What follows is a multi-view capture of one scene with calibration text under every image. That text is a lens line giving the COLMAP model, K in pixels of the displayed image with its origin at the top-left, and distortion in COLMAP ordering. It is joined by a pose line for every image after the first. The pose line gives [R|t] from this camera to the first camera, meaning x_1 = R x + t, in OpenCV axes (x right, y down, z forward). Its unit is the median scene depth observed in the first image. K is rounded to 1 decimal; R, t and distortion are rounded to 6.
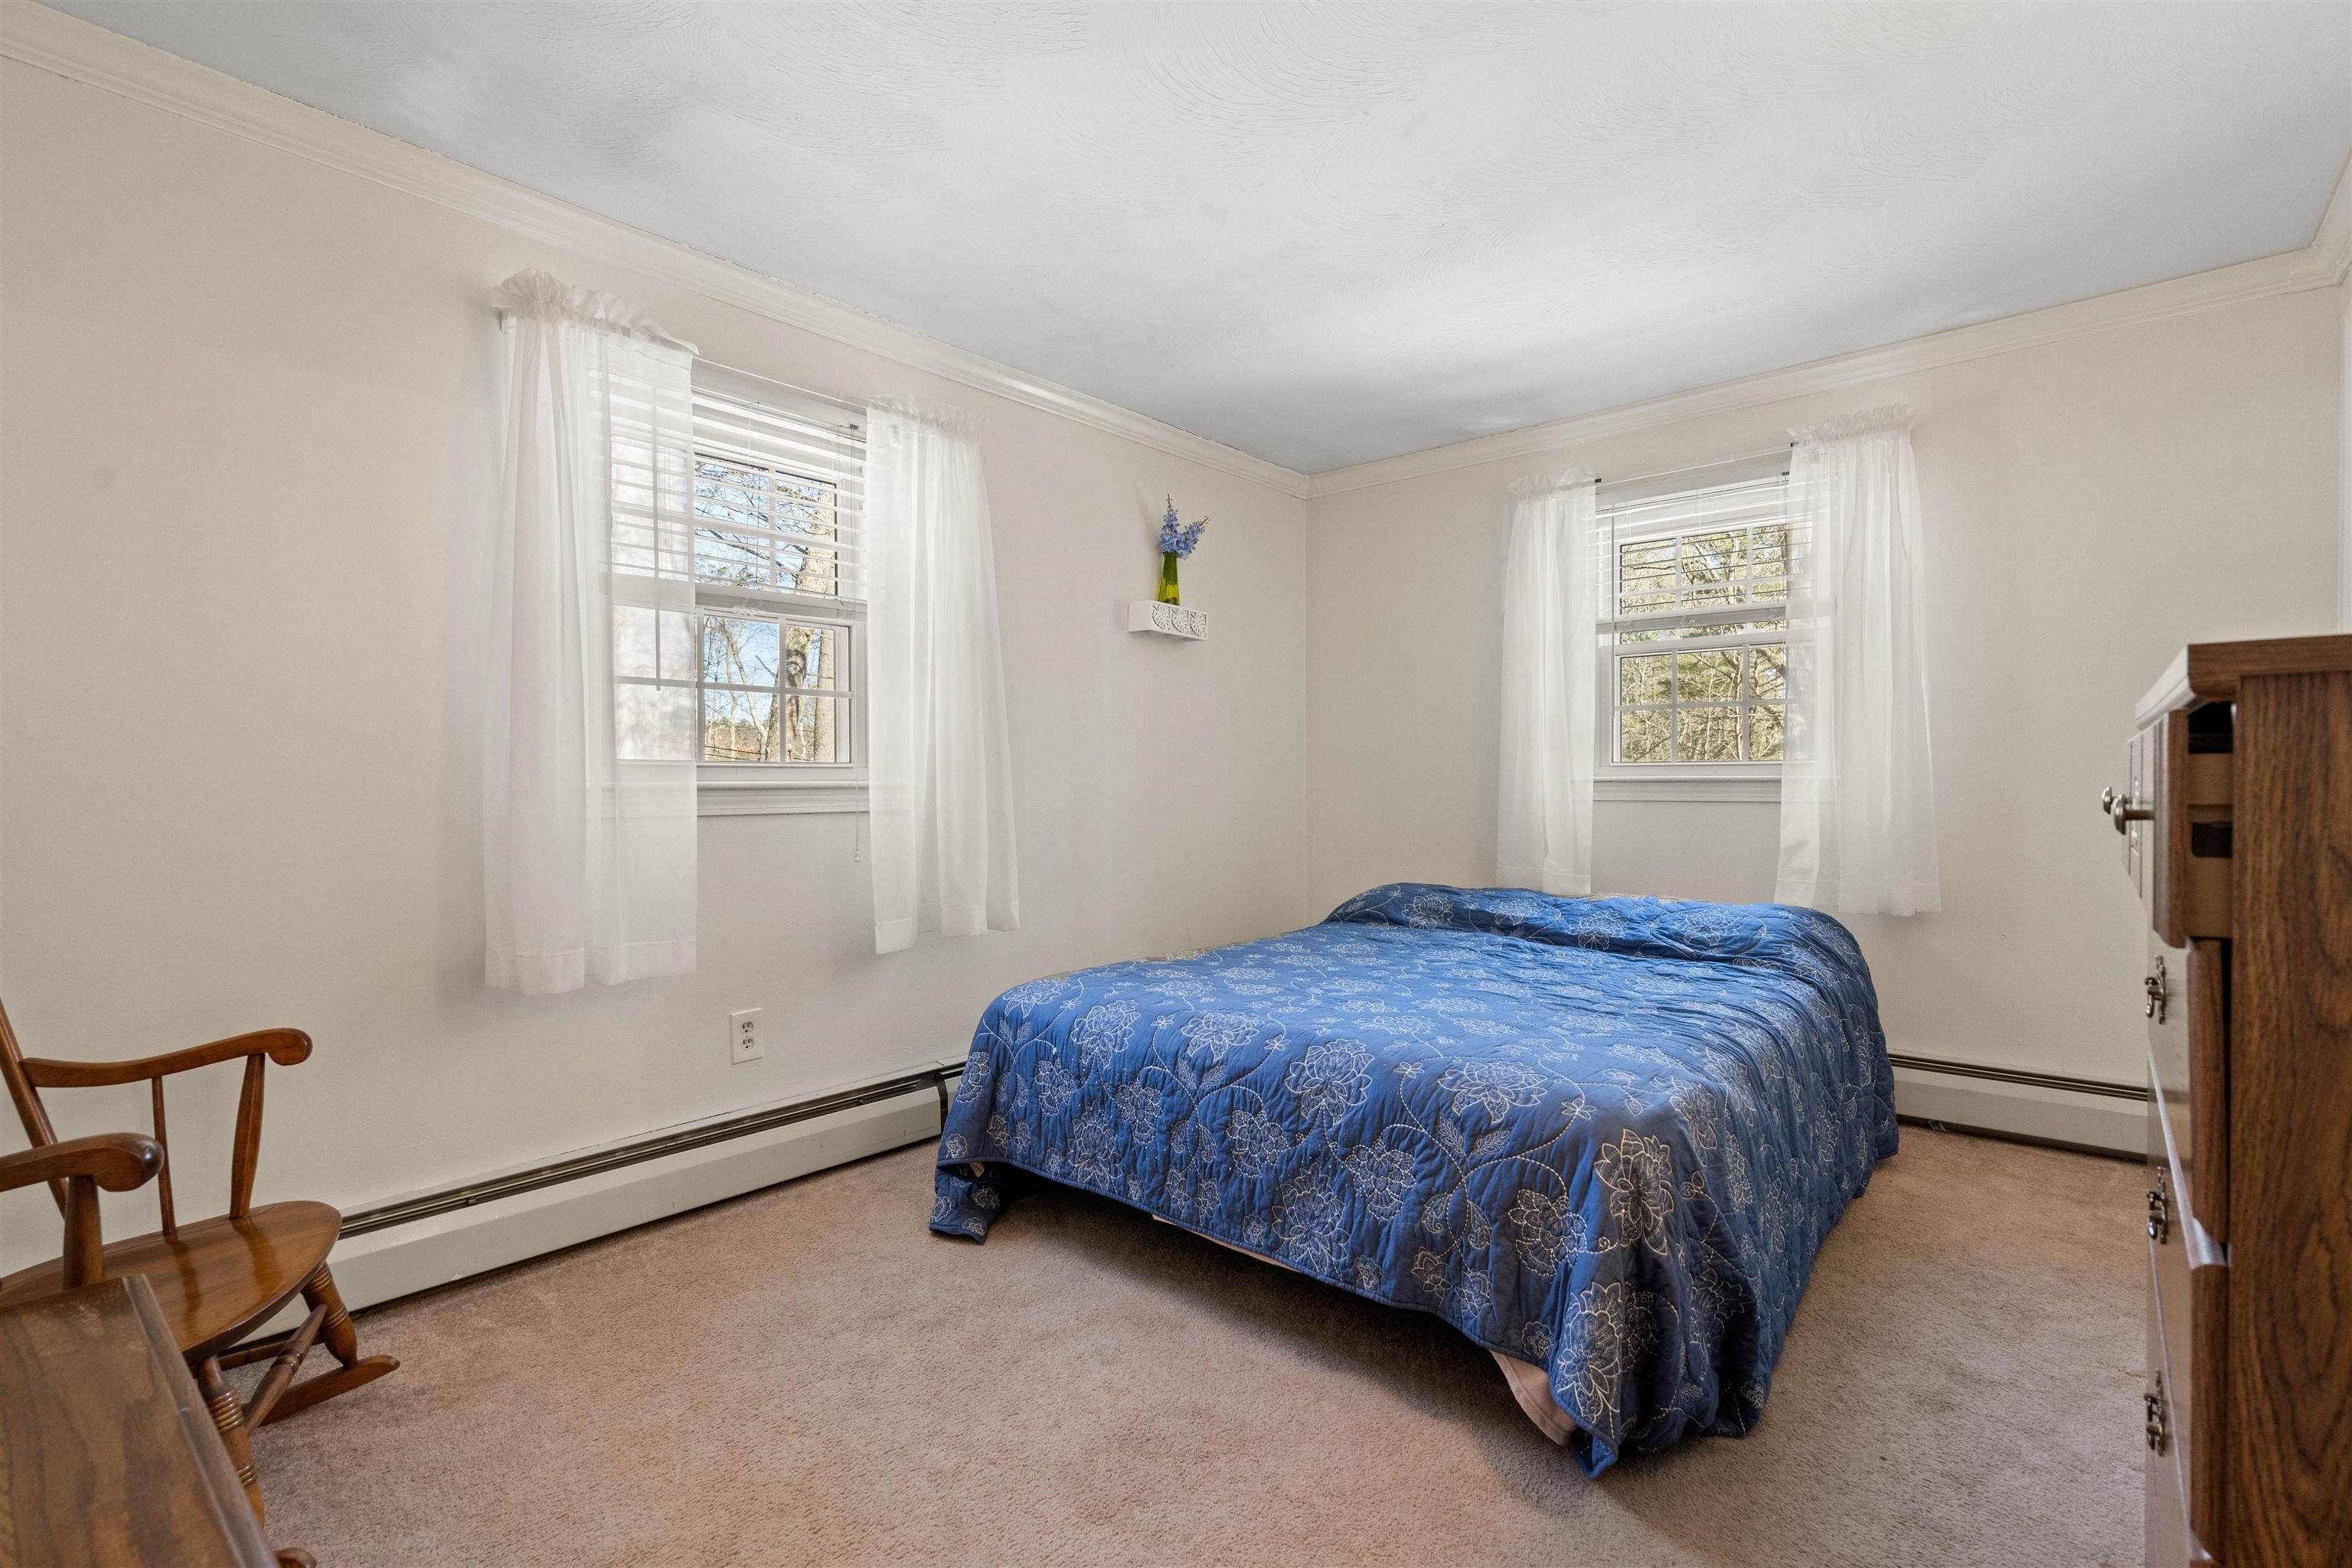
lens RADIAL K [[1068.6, 0, 1181.5], [0, 1068.6, 791.0], [0, 0, 1]] dist [-0.007897, 0.002584]
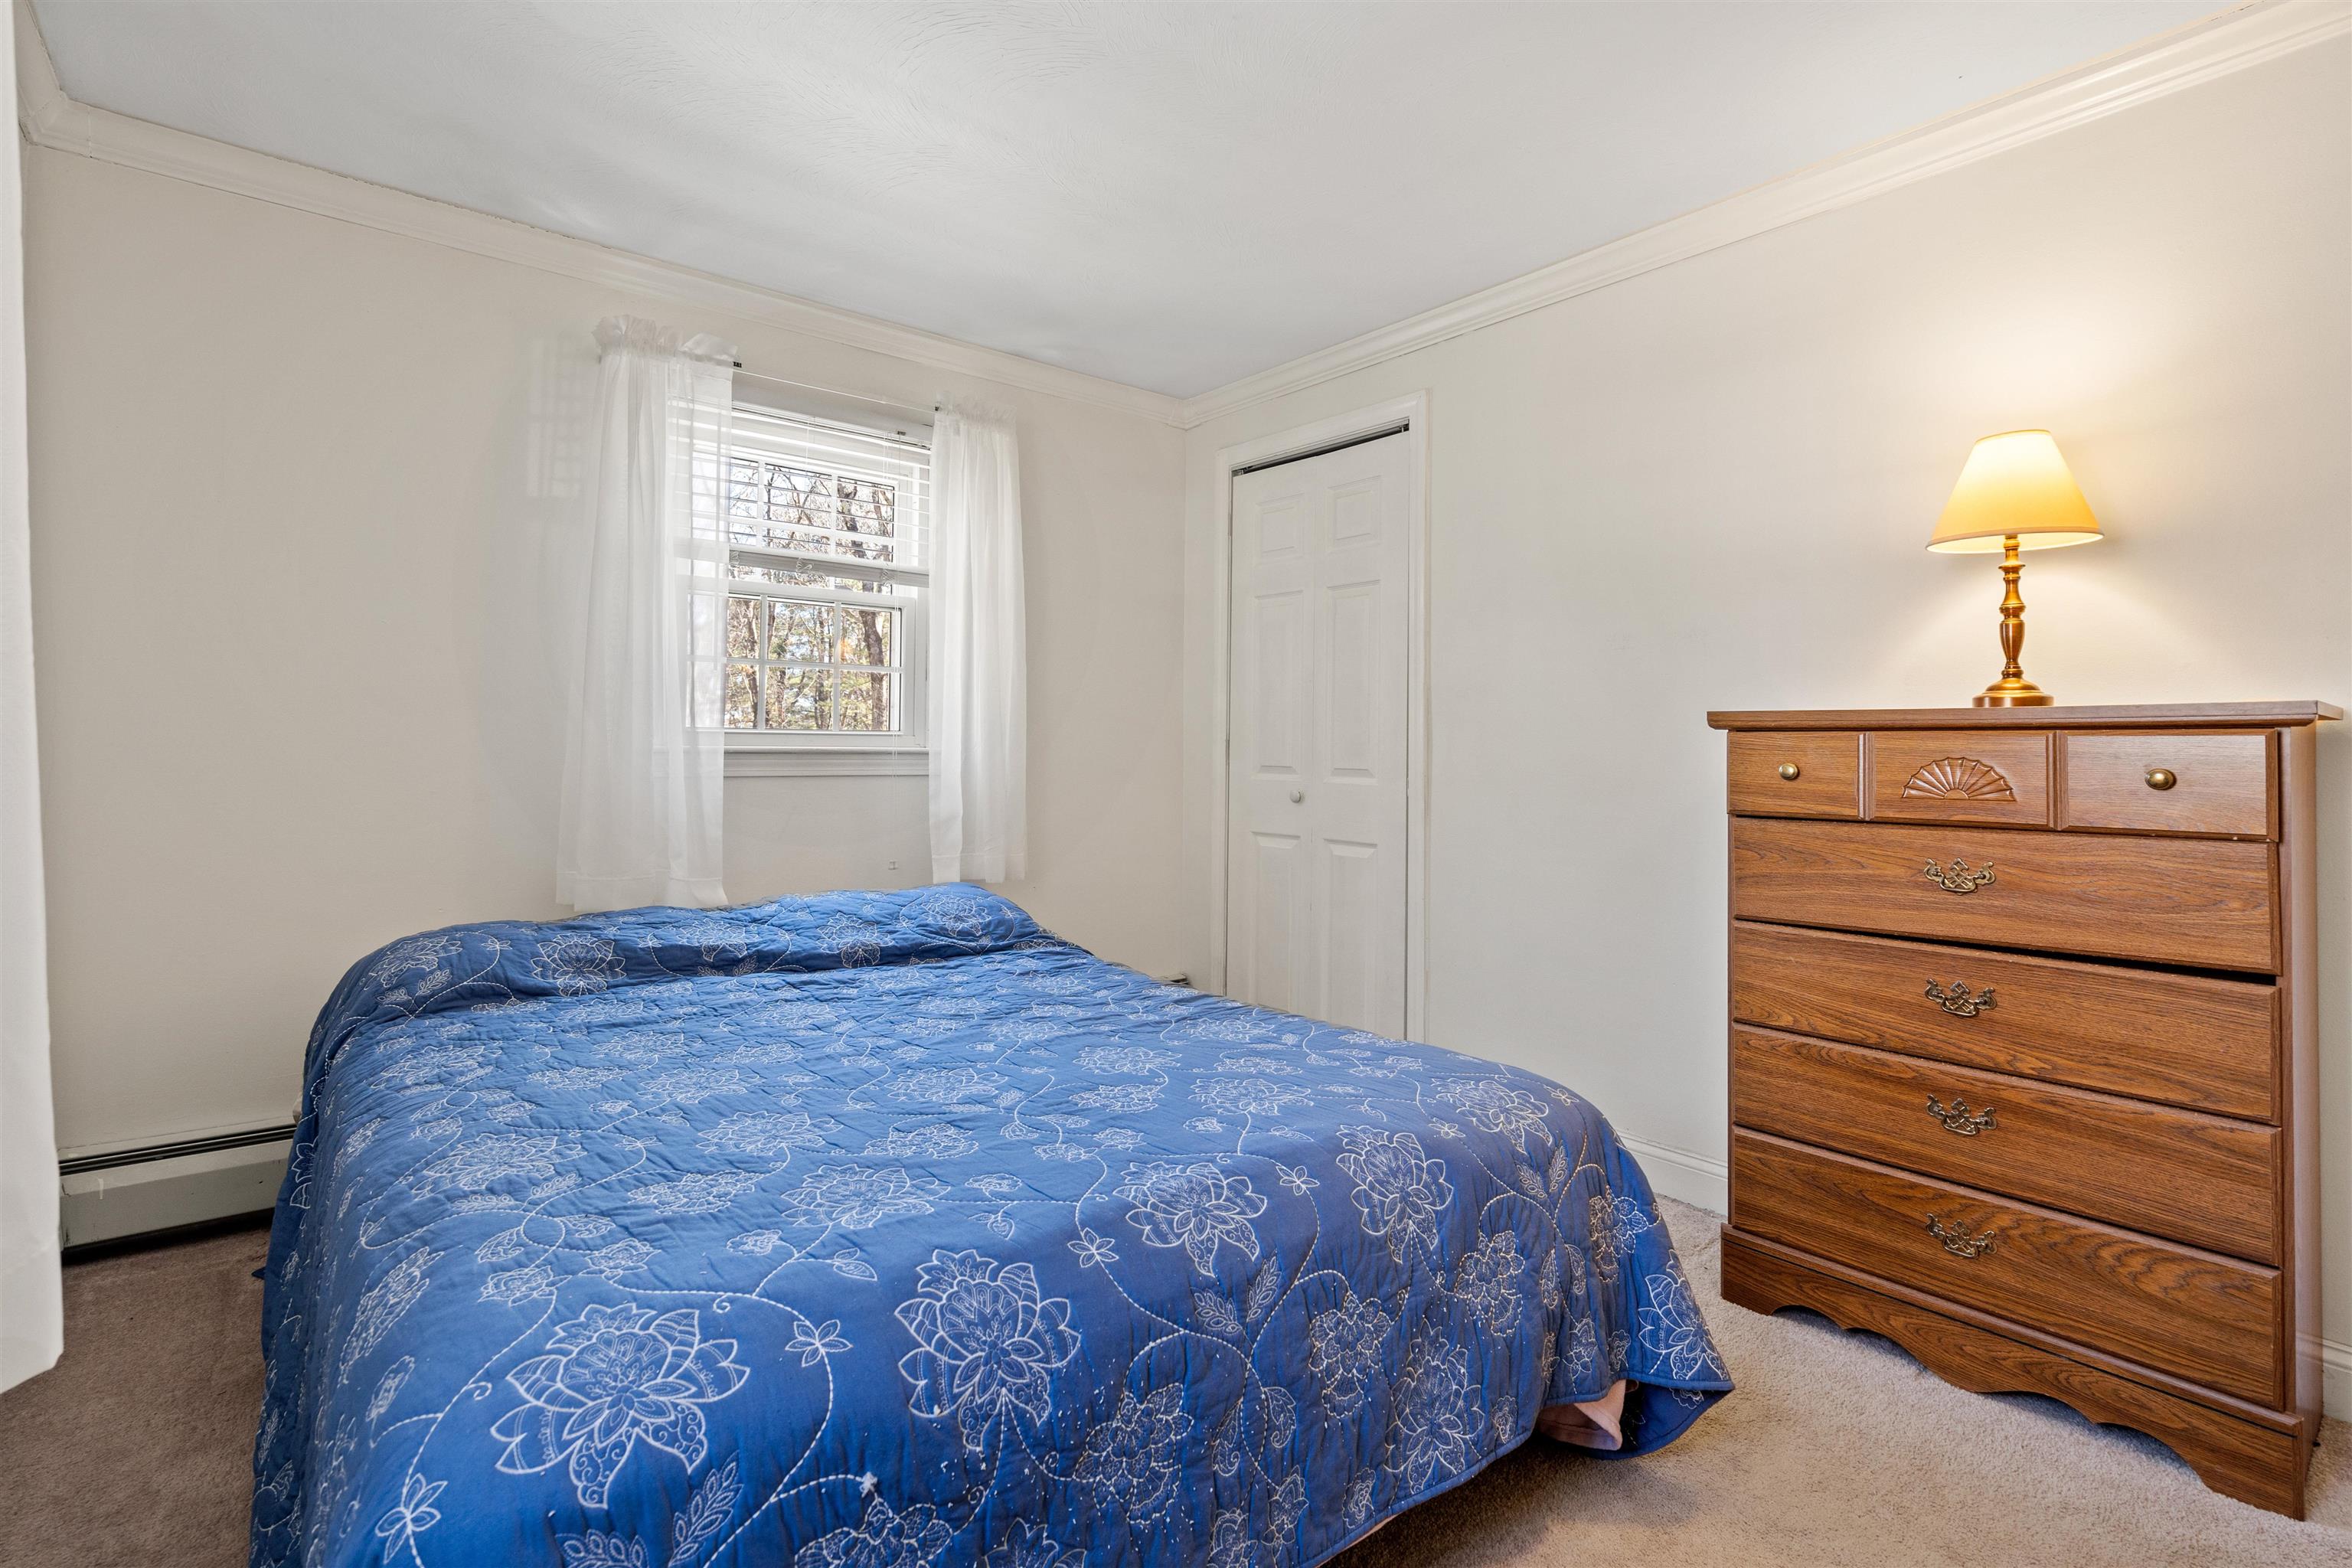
lens RADIAL K [[1068.6, 0, 1192.8], [0, 1068.6, 729.8], [0, 0, 1]] dist [-0.007897, 0.002584]
pose [[0.184818, 0.028264, 0.982366, -0.492512], [-0.000191, 0.999587, -0.028723, -0.005680], [-0.982773, 0.005121, 0.184747, 0.868962]]
